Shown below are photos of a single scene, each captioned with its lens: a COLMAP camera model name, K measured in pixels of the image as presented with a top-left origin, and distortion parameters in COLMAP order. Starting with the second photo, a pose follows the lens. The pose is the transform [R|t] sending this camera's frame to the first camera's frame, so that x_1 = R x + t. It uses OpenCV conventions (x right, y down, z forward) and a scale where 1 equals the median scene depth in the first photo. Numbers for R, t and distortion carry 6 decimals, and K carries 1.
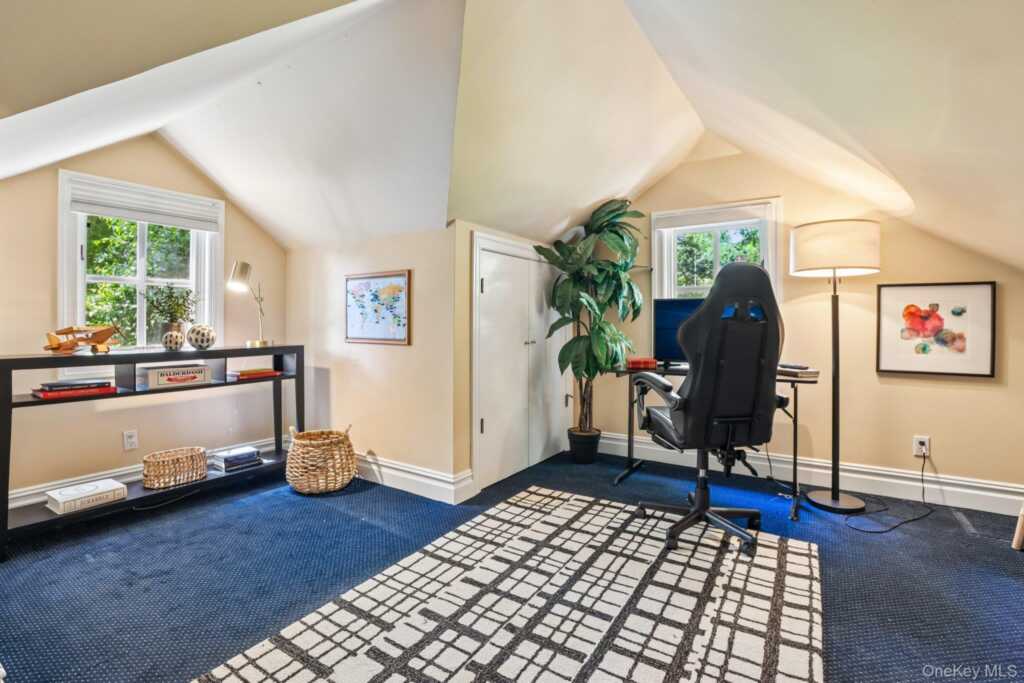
lens RADIAL K [[473.4, 0, 506.7], [0, 473.4, 338.2], [0, 0, 1]] dist [-0.044129, 0.015830]
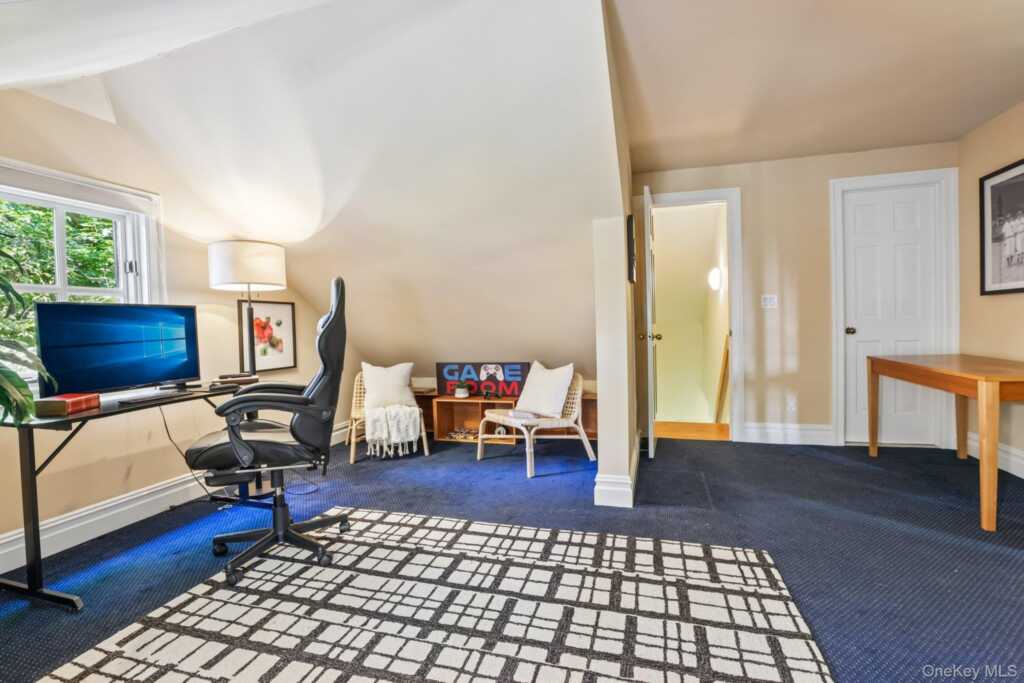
lens RADIAL K [[473.4, 0, 506.7], [0, 473.4, 338.2], [0, 0, 1]] dist [-0.044129, 0.015830]
pose [[-0.288067, -0.018651, 0.957429, -0.736624], [0.056049, 0.997768, 0.036301, -0.032848], [-0.955969, 0.064120, -0.286379, 0.977113]]
